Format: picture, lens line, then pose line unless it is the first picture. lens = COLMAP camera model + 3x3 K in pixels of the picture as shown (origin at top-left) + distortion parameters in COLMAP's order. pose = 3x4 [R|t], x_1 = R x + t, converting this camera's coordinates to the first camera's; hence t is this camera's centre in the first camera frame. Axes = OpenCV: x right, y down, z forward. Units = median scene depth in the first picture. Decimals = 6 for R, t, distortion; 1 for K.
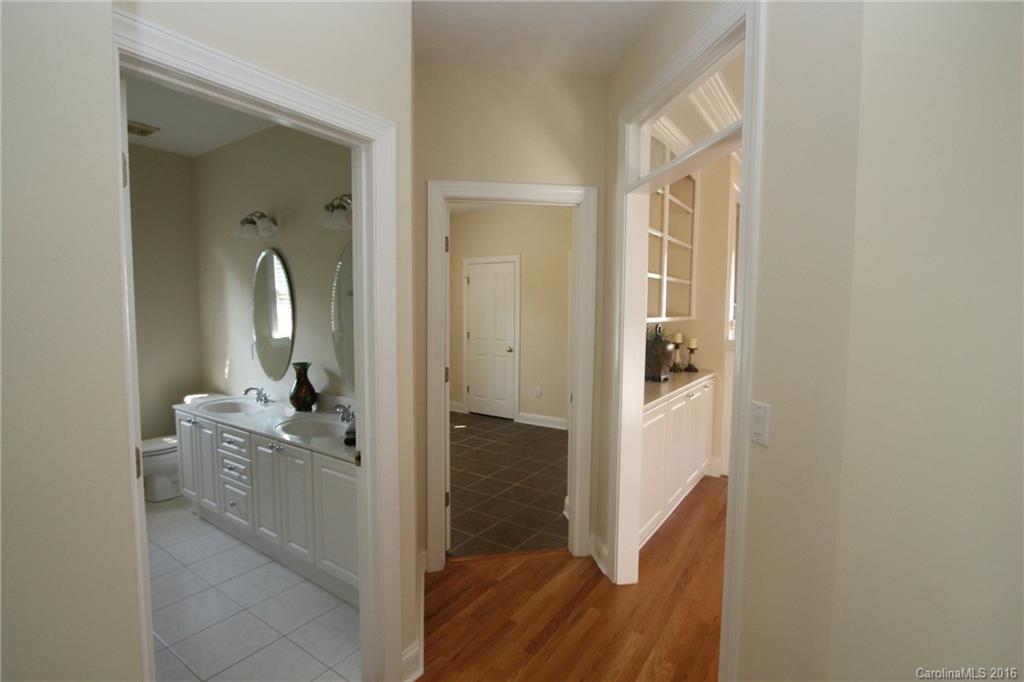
lens RADIAL K [[486.3, 0, 519.1], [0, 486.3, 345.4], [0, 0, 1]] dist [-0.018590, 0.002650]
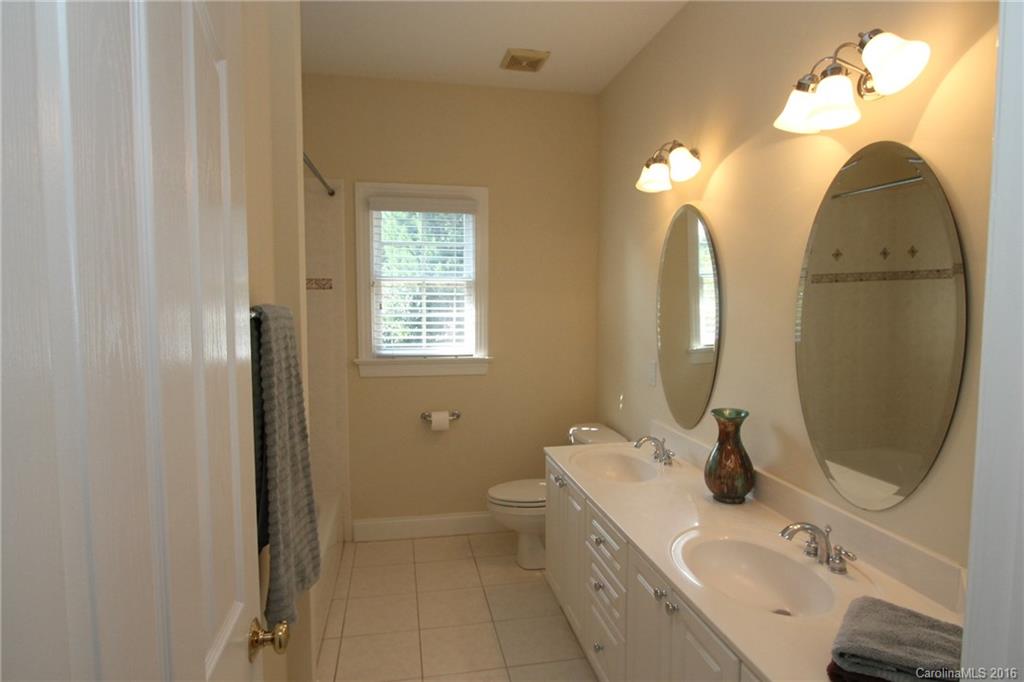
lens RADIAL K [[569.0, 0, 515.2], [0, 569.0, 345.1], [0, 0, 1]] dist [-0.027439, 0.007258]
pose [[0.708465, 0.051518, -0.703863, -0.180274], [-0.048069, 0.998539, 0.024703, -0.039425], [0.704107, 0.016332, 0.709906, 0.387888]]
